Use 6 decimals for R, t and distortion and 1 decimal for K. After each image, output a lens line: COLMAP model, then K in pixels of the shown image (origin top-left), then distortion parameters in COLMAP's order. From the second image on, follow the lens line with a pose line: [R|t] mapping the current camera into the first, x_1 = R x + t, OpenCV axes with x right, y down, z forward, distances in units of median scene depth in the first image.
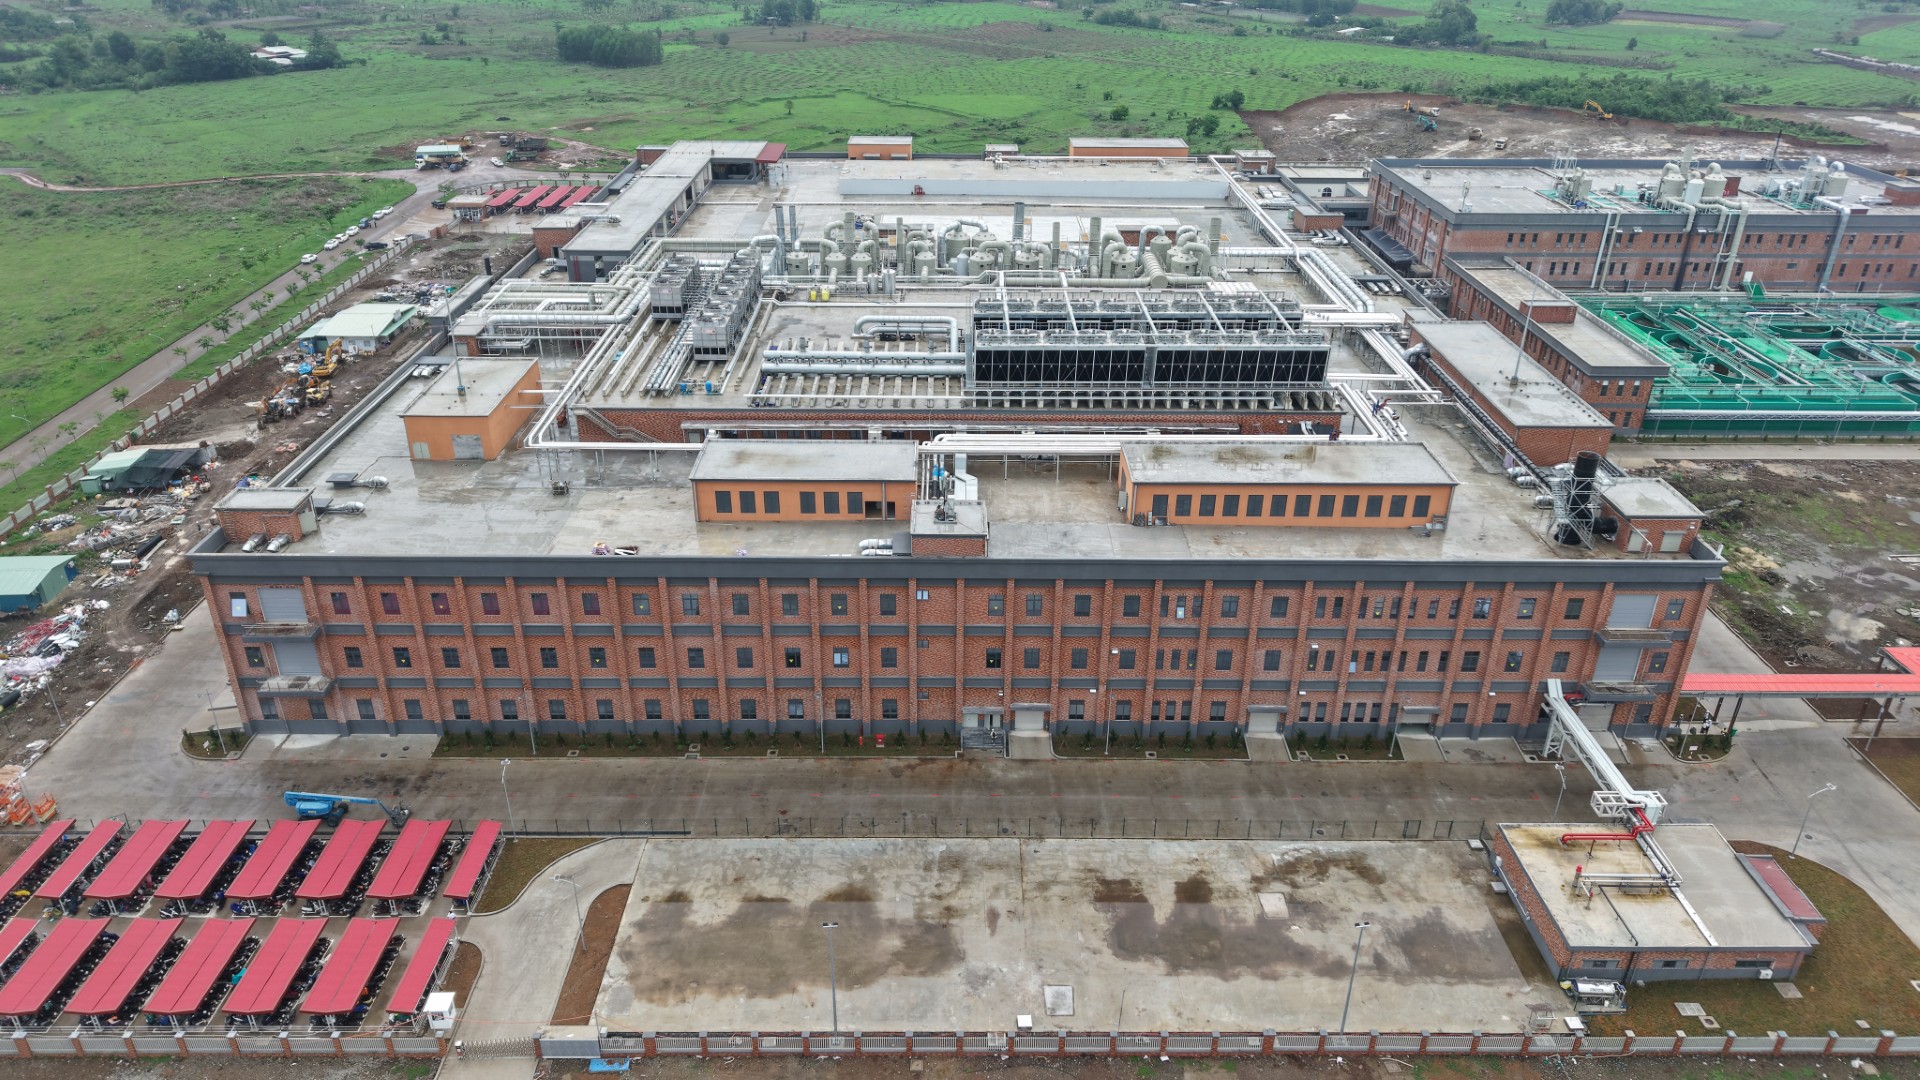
lens RADIAL K [[1290.0, 0, 965.9], [0, 1290.0, 530.8], [0, 0, 1]] dist [0.009446, -0.000237]
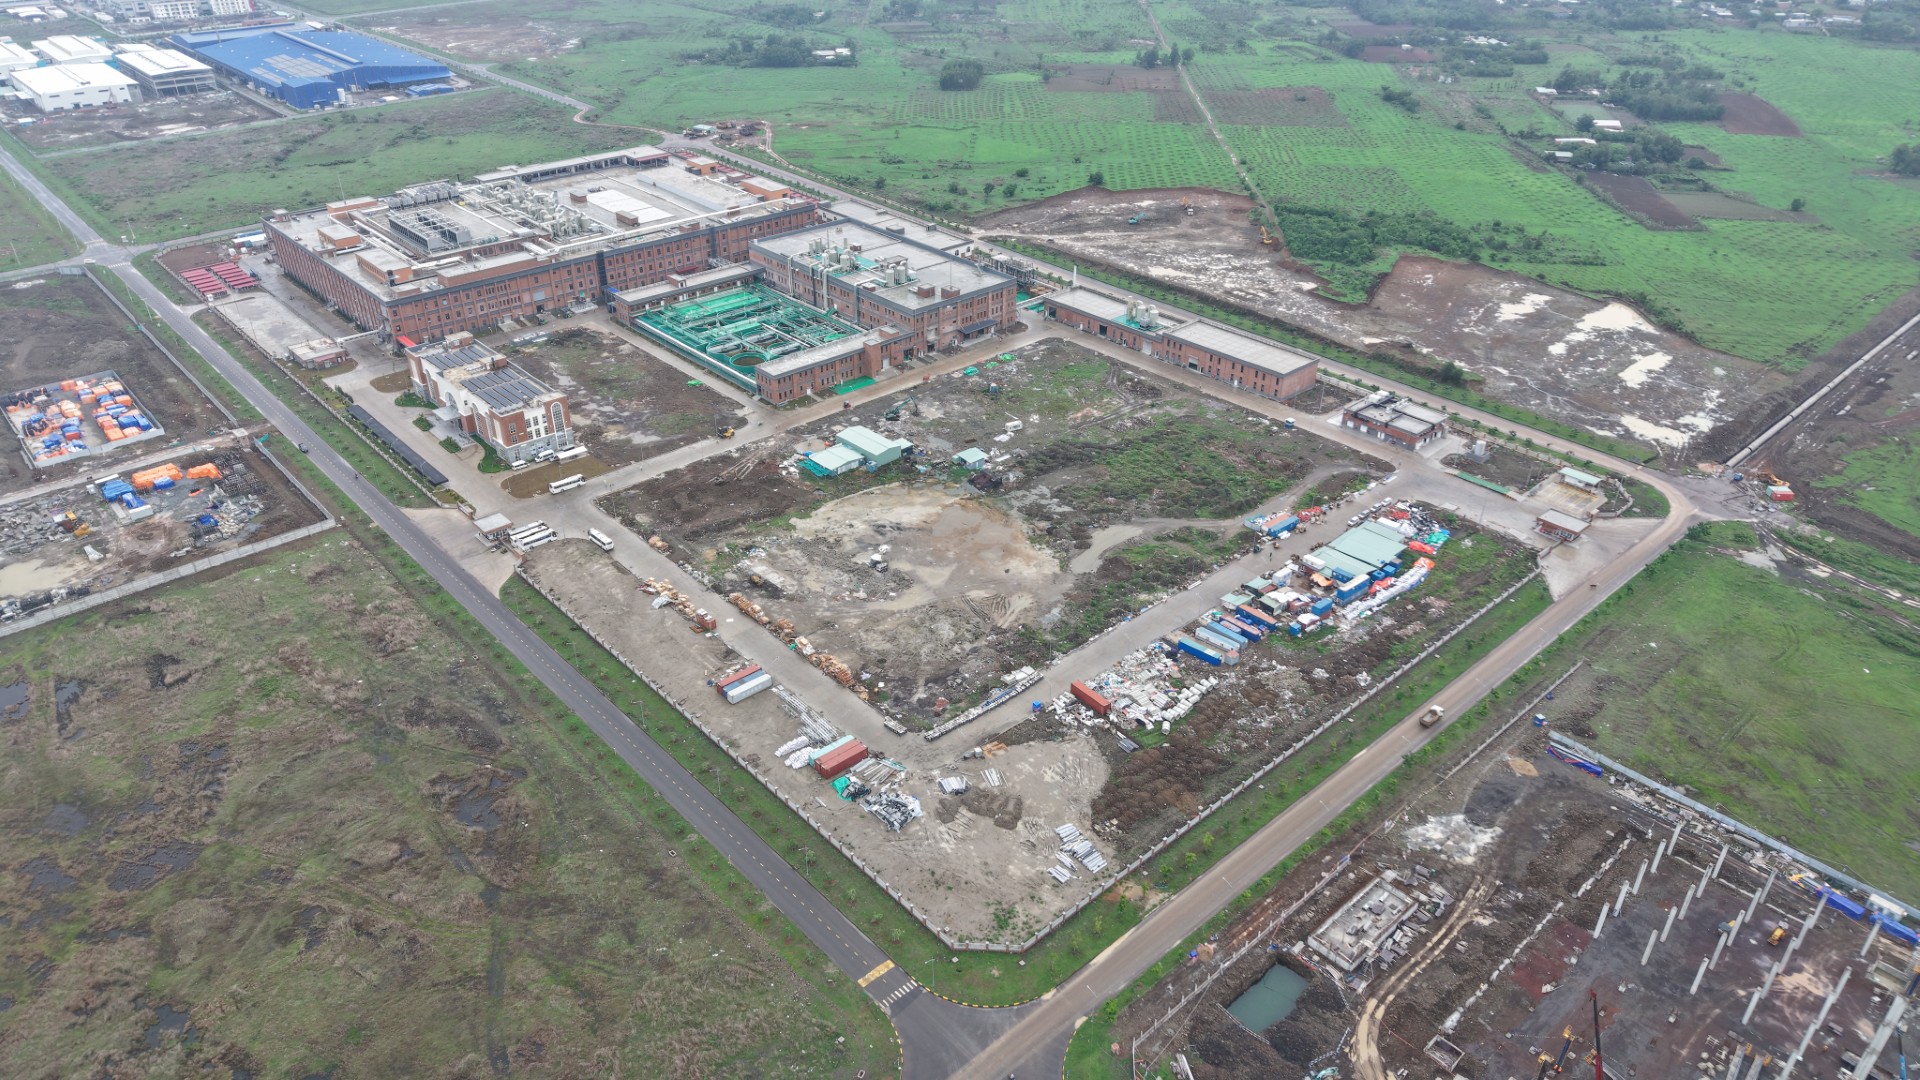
lens RADIAL K [[1282.5, 0, 960.0], [0, 1282.5, 540.0], [0, 0, 1]] dist [0.007357, -0.001482]
pose [[0.667521, 0.373277, -0.644267, 4.344963], [-0.333809, 0.923462, 0.189180, -0.603960], [0.665572, 0.088781, 0.741034, -0.660488]]
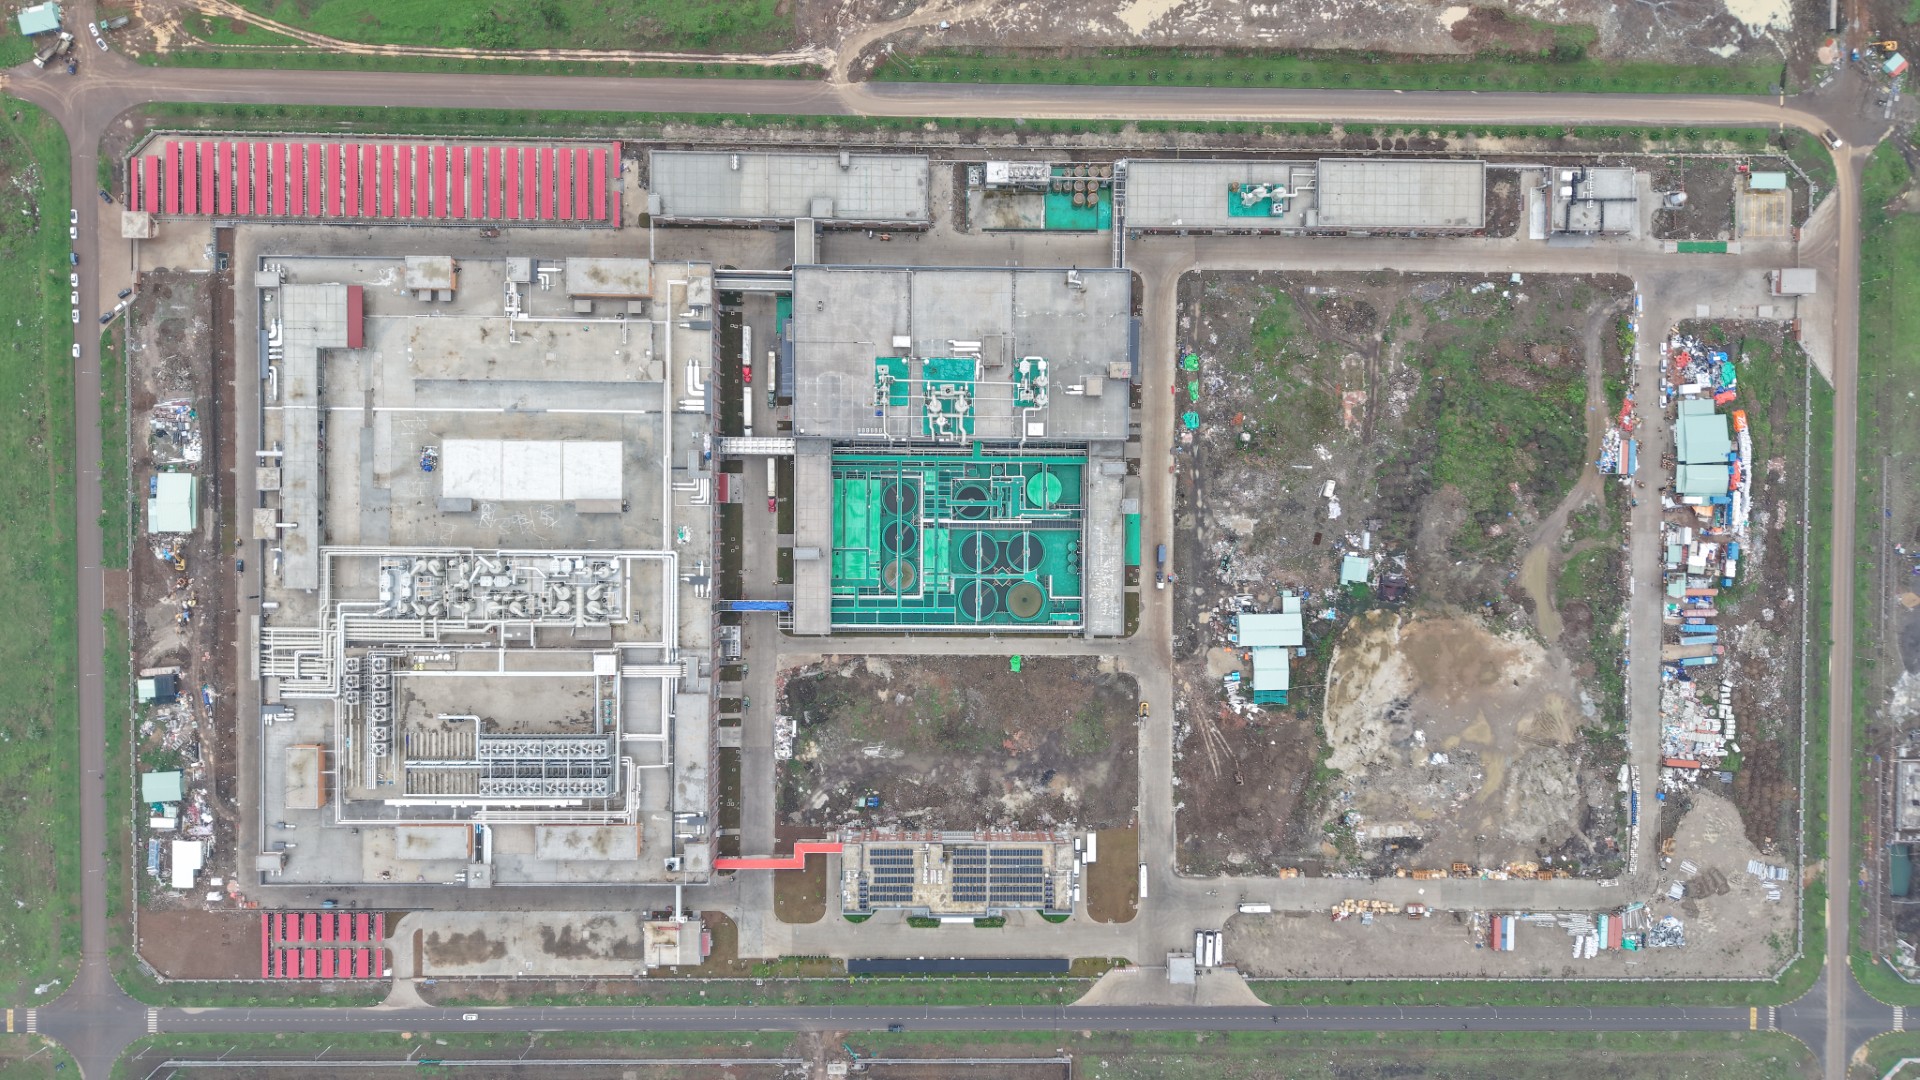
lens RADIAL K [[1259.3, 0, 959.8], [0, 1259.3, 508.9], [0, 0, 1]] dist [0.004659, -0.002425]
pose [[0.999834, 0.014214, 0.011393, 1.129359], [-0.016450, 0.435898, 0.899846, -3.232598], [0.007824, -0.899884, 0.436059, 0.421554]]
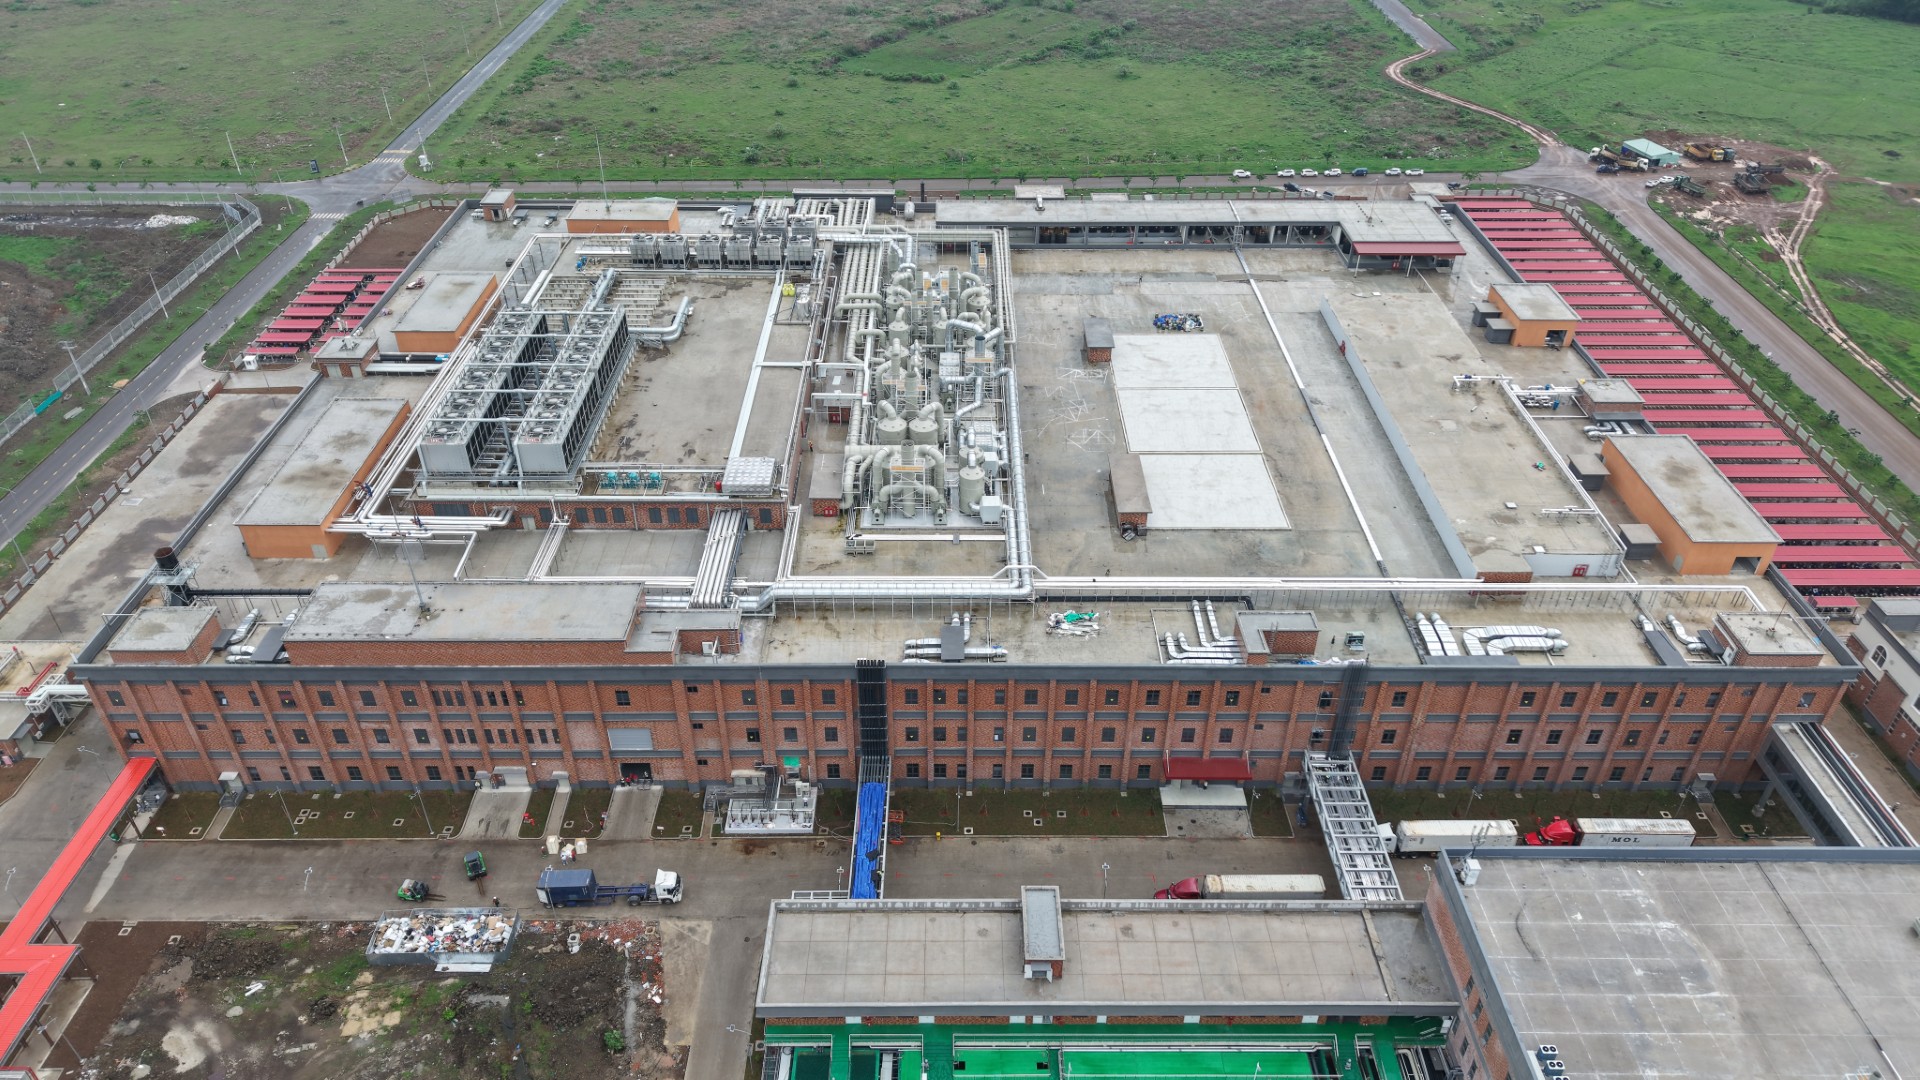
lens RADIAL K [[1282.5, 0, 960.0], [0, 1282.5, 540.0], [0, 0, 1]] dist [0.007357, -0.001482]
pose [[-0.002056, 0.571267, -0.820762, 1.397520], [-0.454238, 0.730668, 0.509698, -0.971240], [0.890878, 0.373869, 0.257989, 1.299465]]
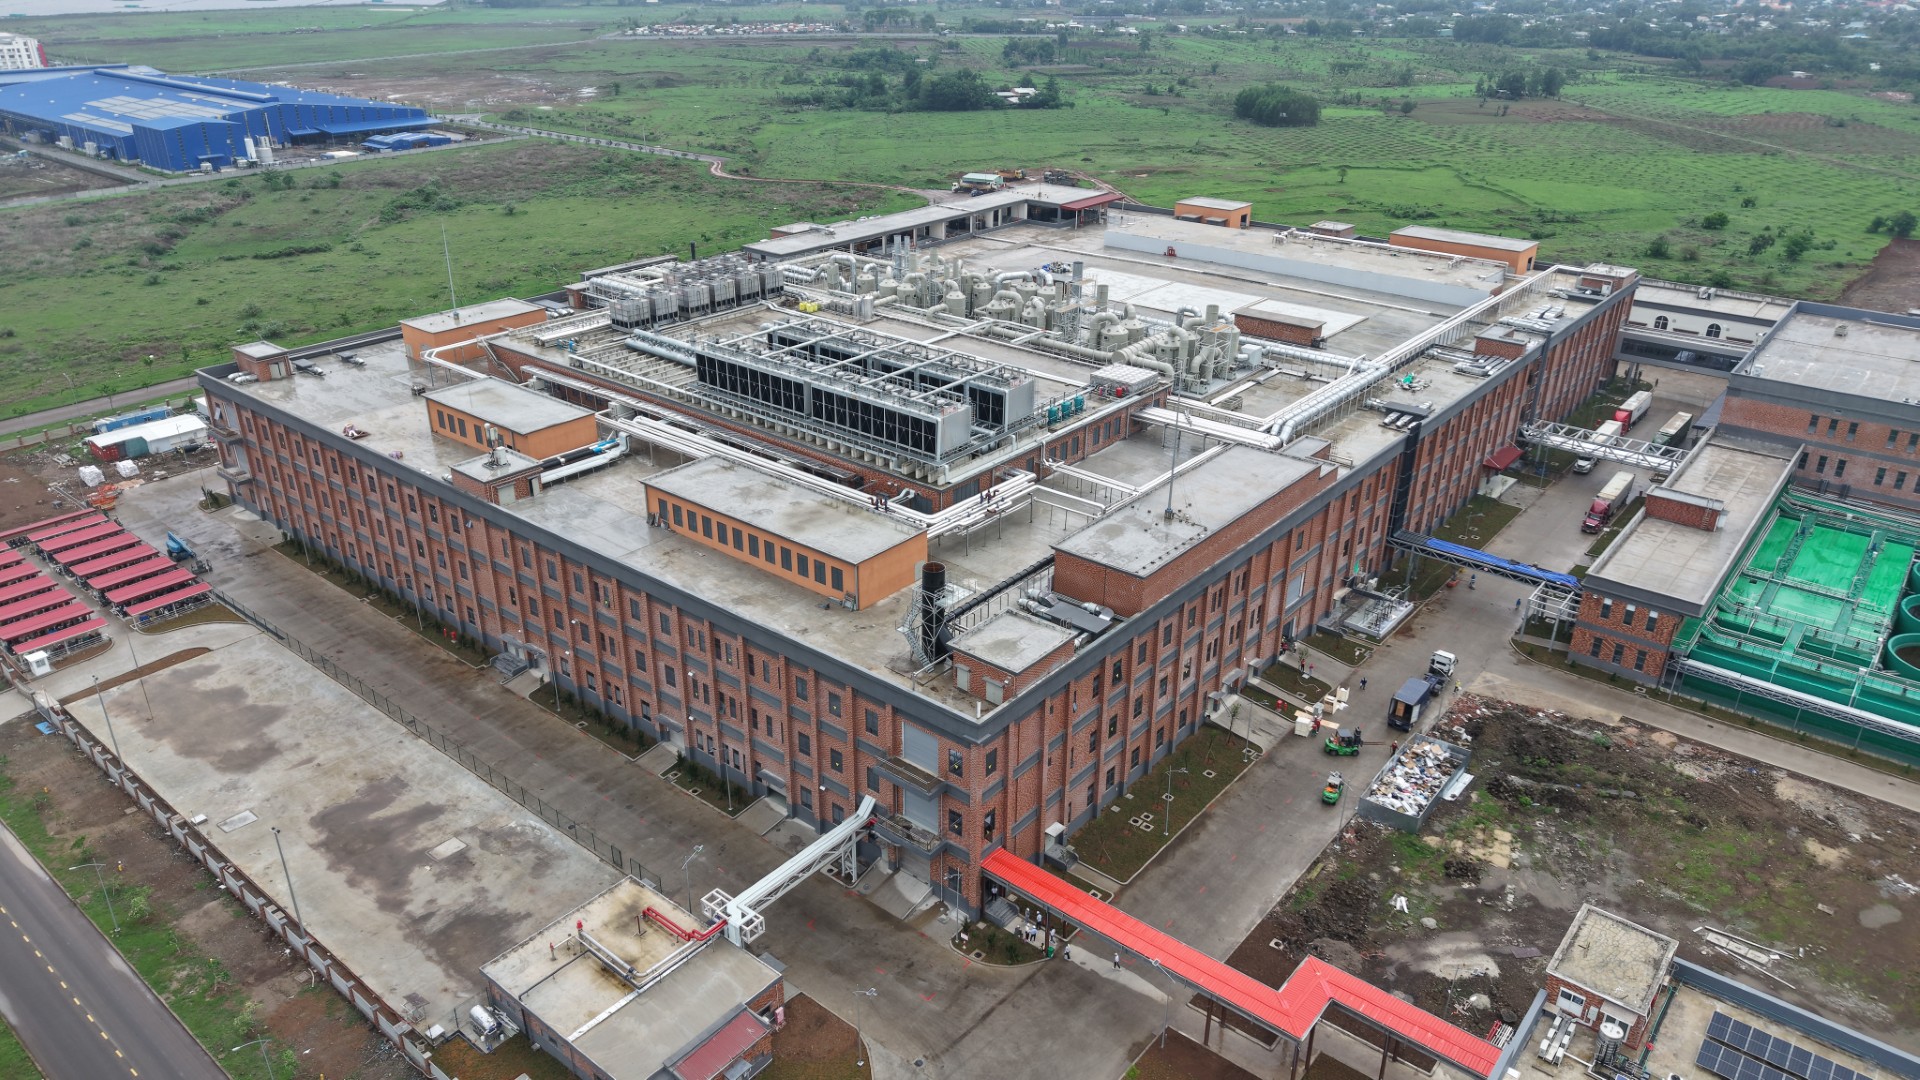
lens RADIAL K [[1282.5, 0, 960.0], [0, 1282.5, 540.0], [0, 0, 1]] dist [0.007357, -0.001482]
pose [[0.769692, 0.266194, -0.580272, 0.970552], [-0.287158, 0.956142, 0.057724, -0.129404], [0.570188, 0.122200, 0.812375, 0.276903]]
